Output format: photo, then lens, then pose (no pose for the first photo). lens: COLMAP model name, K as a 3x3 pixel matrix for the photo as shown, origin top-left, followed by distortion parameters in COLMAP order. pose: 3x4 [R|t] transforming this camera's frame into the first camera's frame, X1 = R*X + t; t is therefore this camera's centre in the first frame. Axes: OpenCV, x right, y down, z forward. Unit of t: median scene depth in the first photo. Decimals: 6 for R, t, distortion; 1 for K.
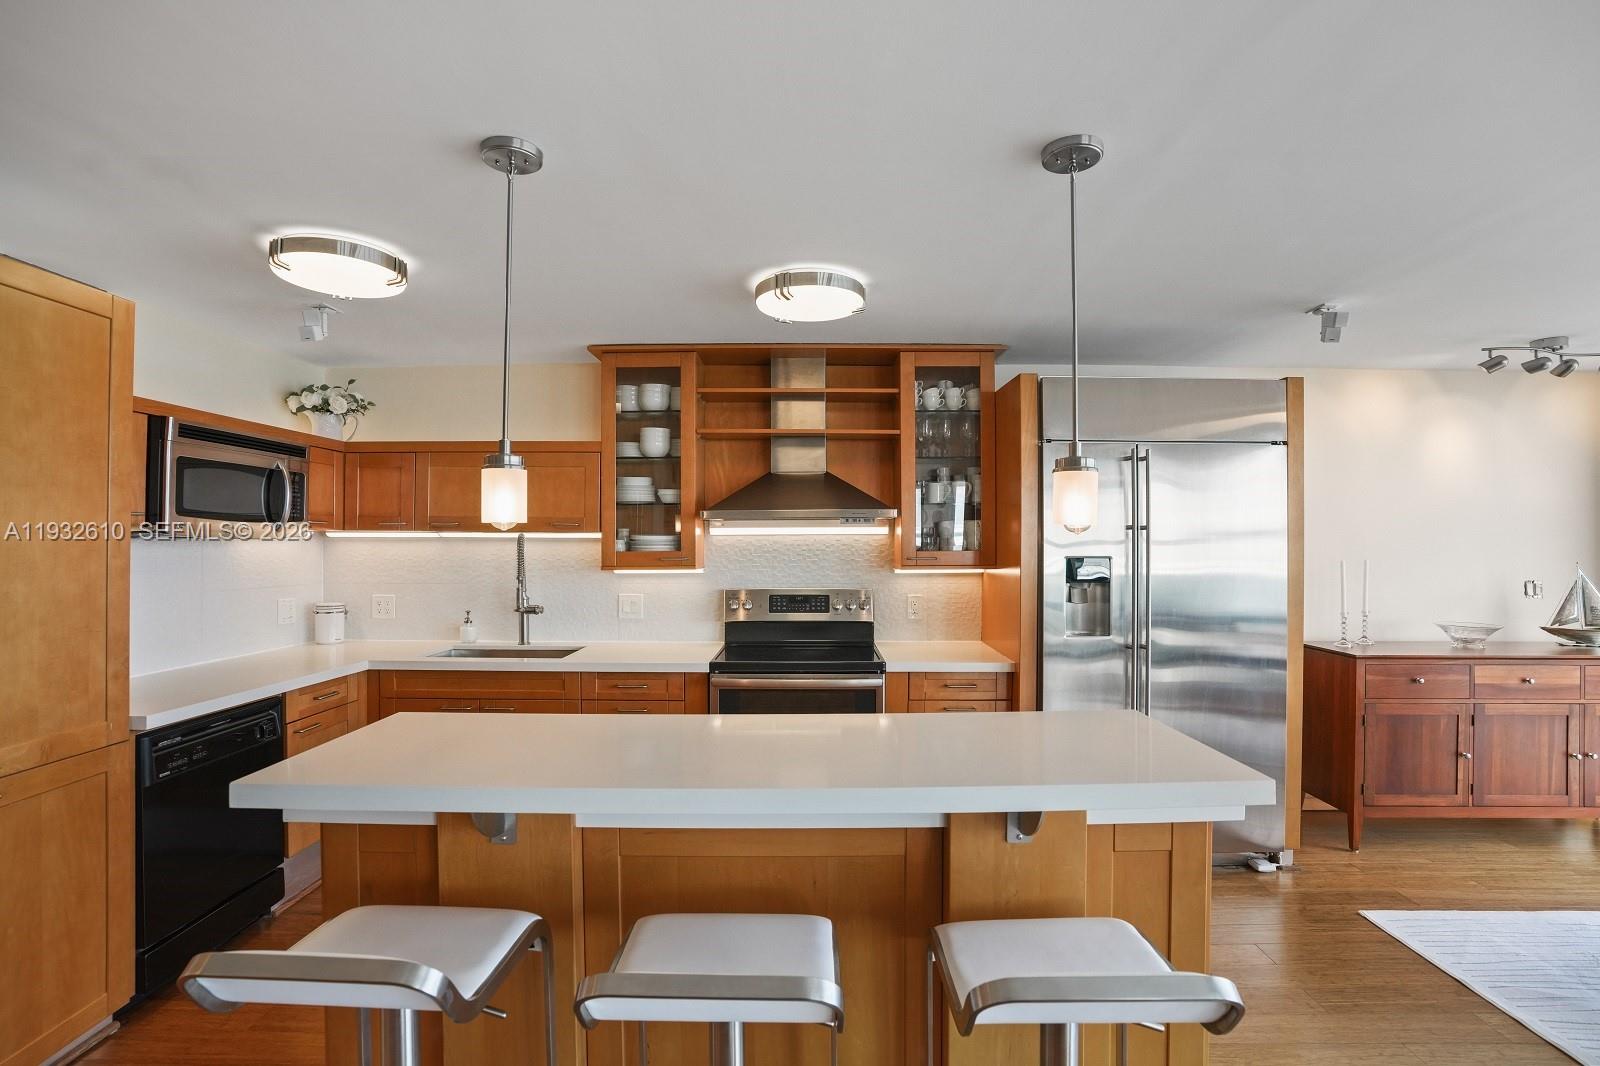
lens RADIAL K [[736.5, 0, 807.5], [0, 736.5, 538.6], [0, 0, 1]] dist [-0.039490, 0.001383]
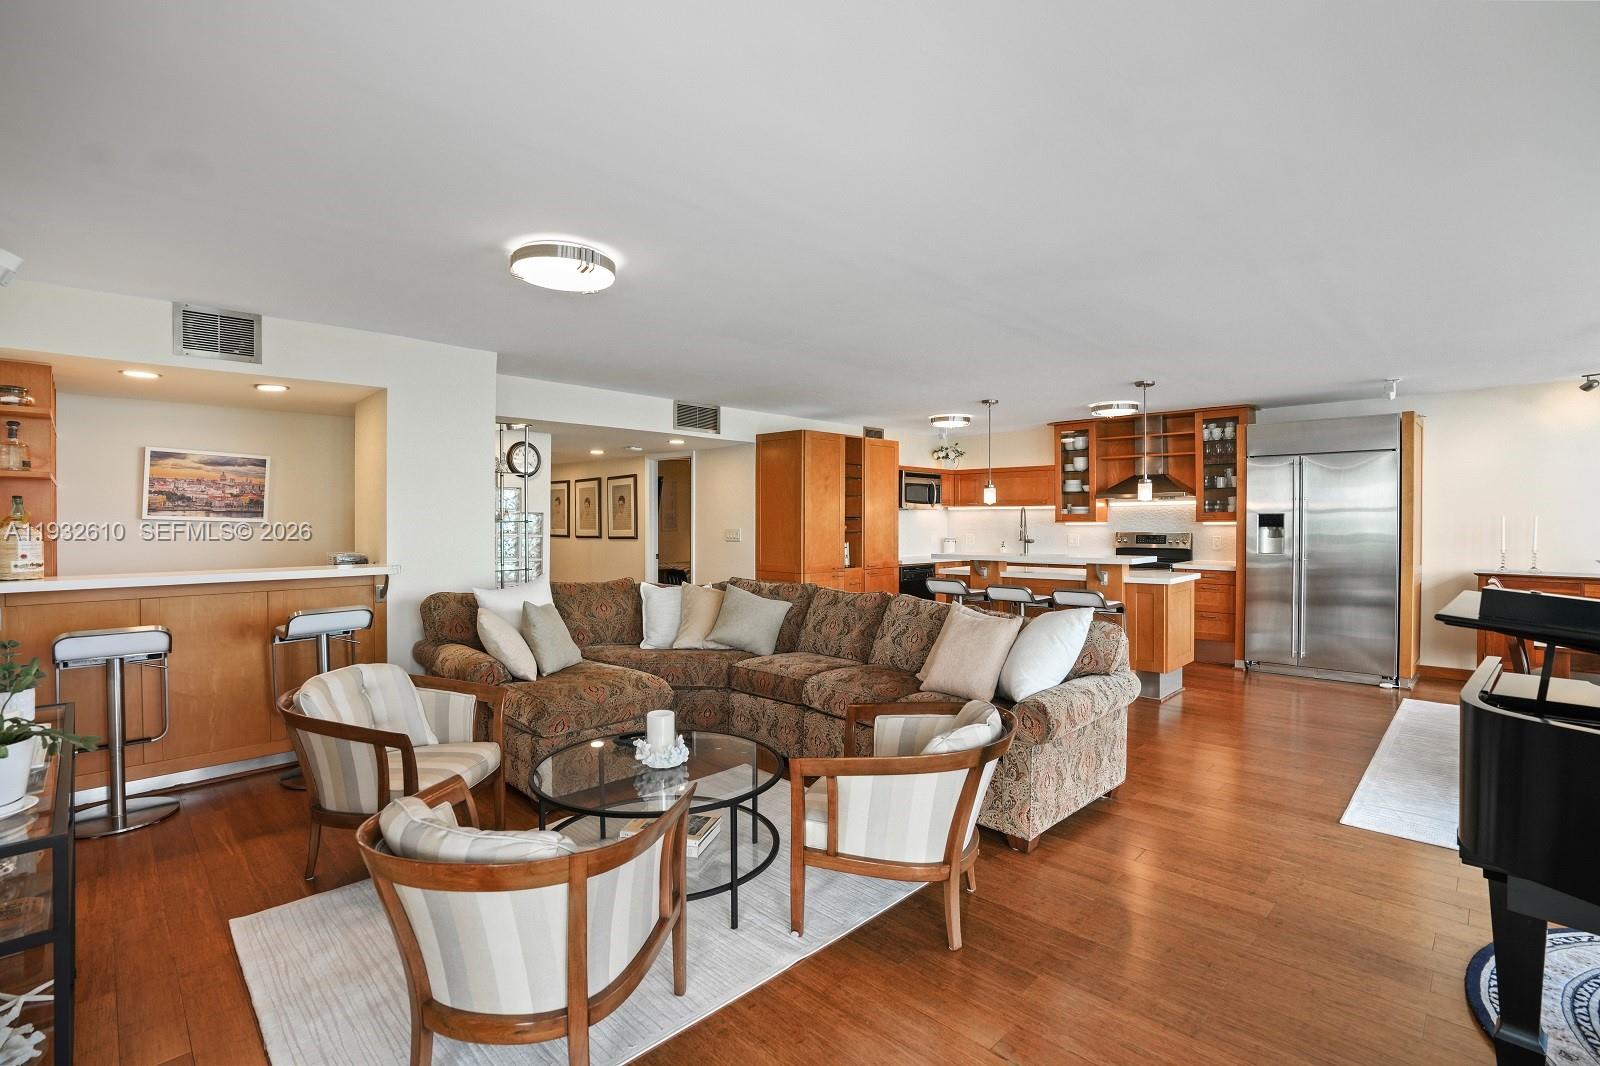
lens RADIAL K [[736.5, 0, 807.5], [0, 736.5, 538.6], [0, 0, 1]] dist [-0.039490, 0.001383]
pose [[0.721309, 0.011917, -0.692510, 0.722833], [0.009665, 0.999581, 0.027267, 0.023244], [0.692546, -0.026361, 0.720892, -1.135361]]
